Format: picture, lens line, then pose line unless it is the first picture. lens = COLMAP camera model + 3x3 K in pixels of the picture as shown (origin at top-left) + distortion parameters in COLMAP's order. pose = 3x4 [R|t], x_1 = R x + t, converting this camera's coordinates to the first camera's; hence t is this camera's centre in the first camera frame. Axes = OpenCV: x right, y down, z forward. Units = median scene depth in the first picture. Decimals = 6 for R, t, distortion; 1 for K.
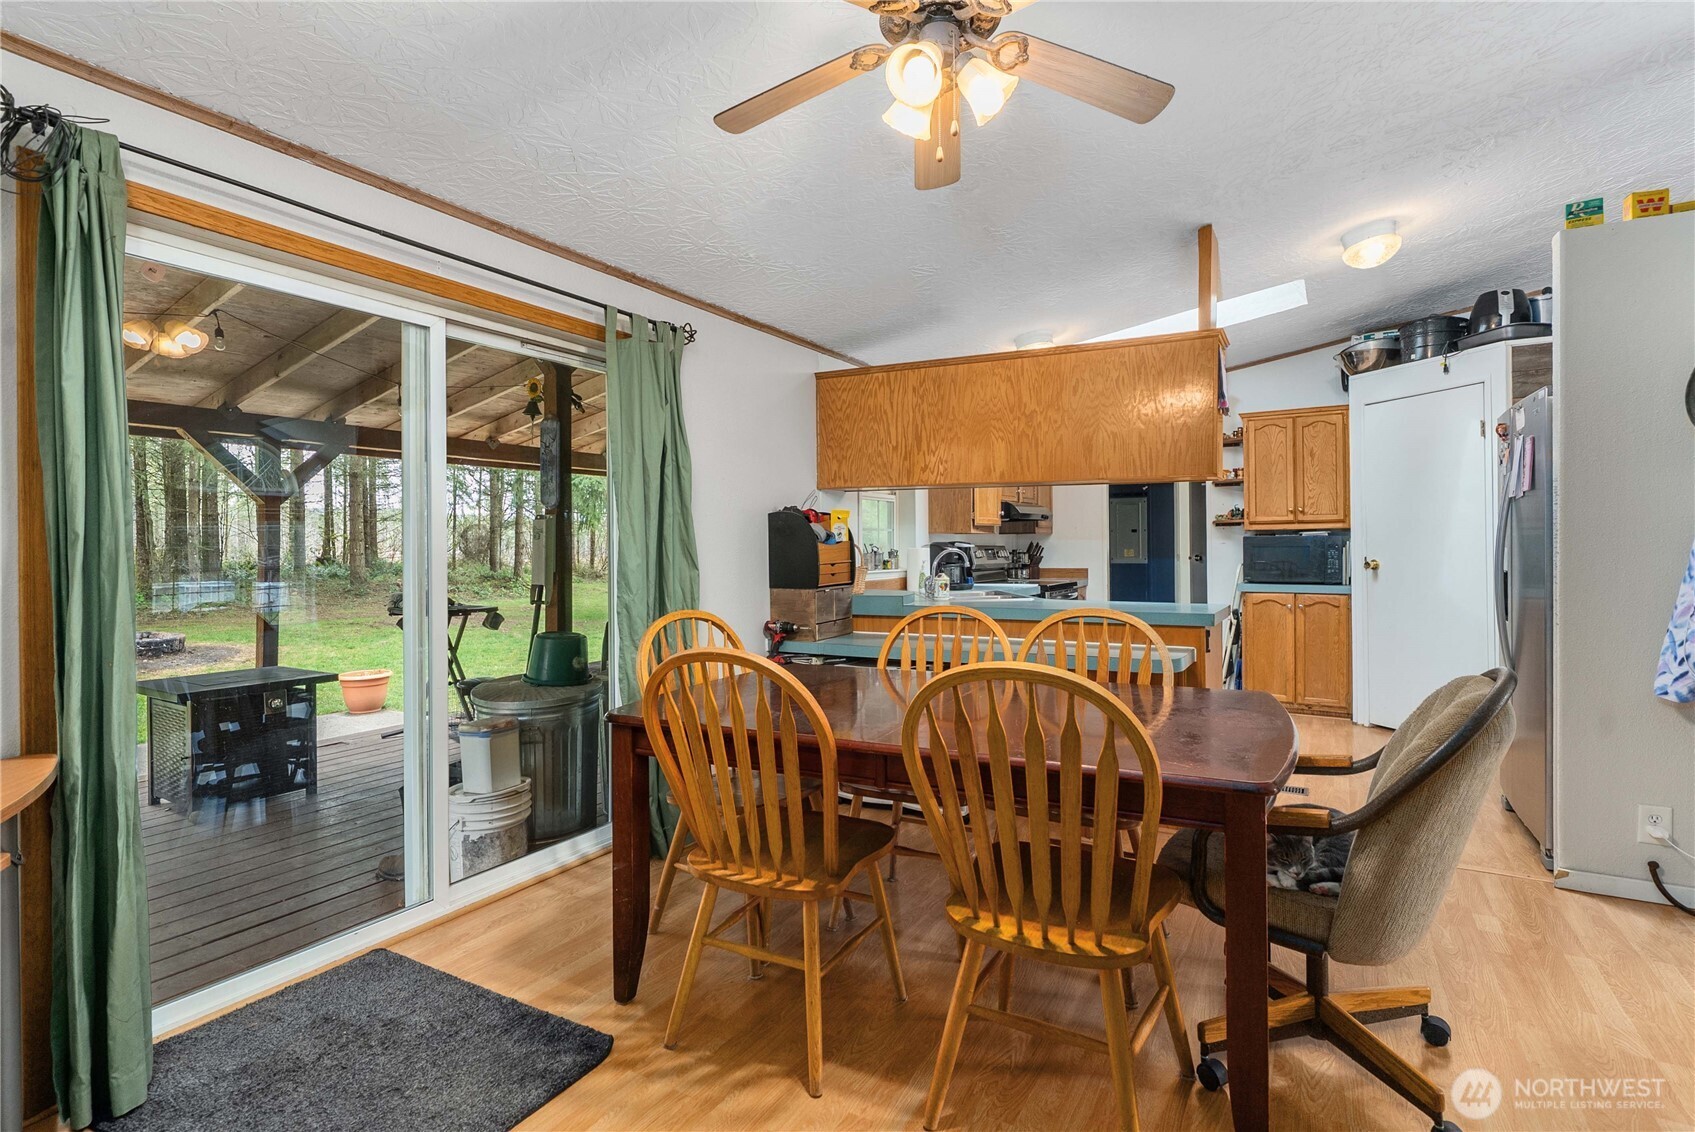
lens RADIAL K [[798.3, 0, 849.2], [0, 798.3, 557.0], [0, 0, 1]] dist [-0.000309, -0.000016]
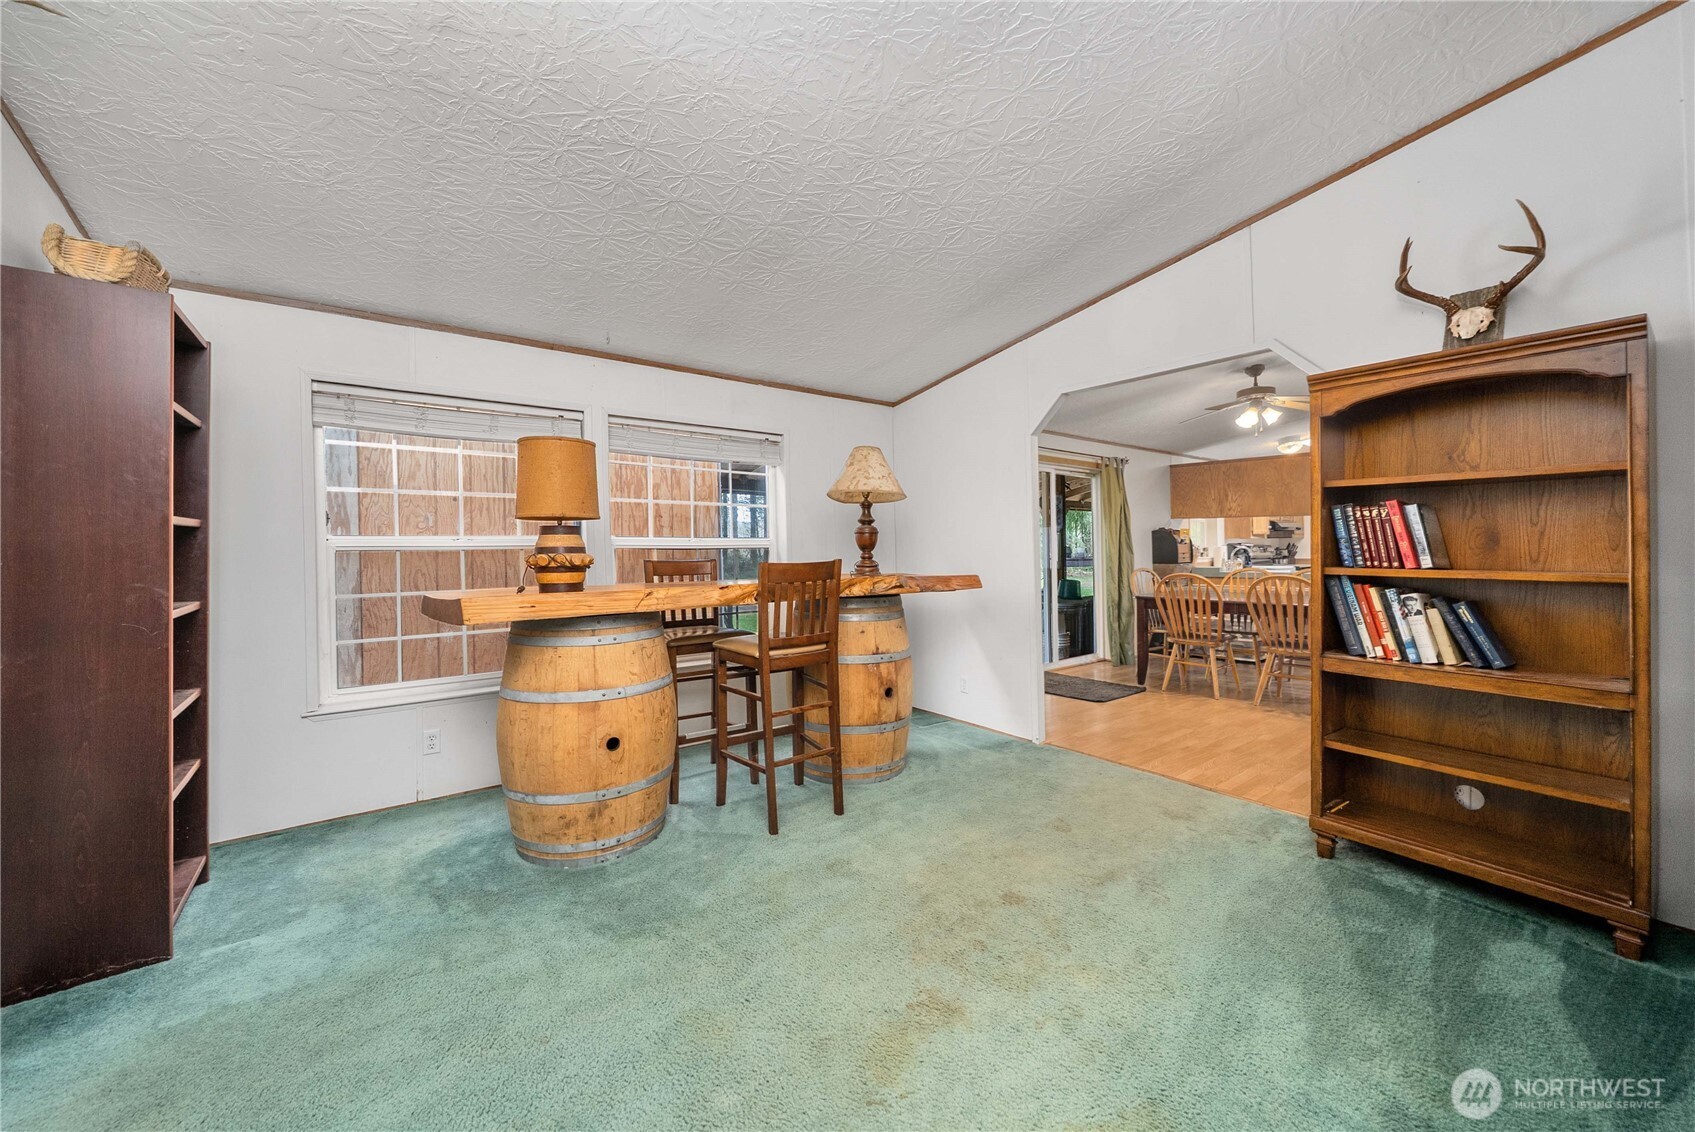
lens RADIAL K [[647.5, 0, 839.9], [0, 647.5, 537.2], [0, 0, 1]] dist [-0.000486, -0.000015]
pose [[0.927444, -0.002093, -0.373957, -0.211010], [-0.007505, 0.999679, -0.024208, 0.013667], [0.373888, 0.025258, 0.927130, -0.935071]]
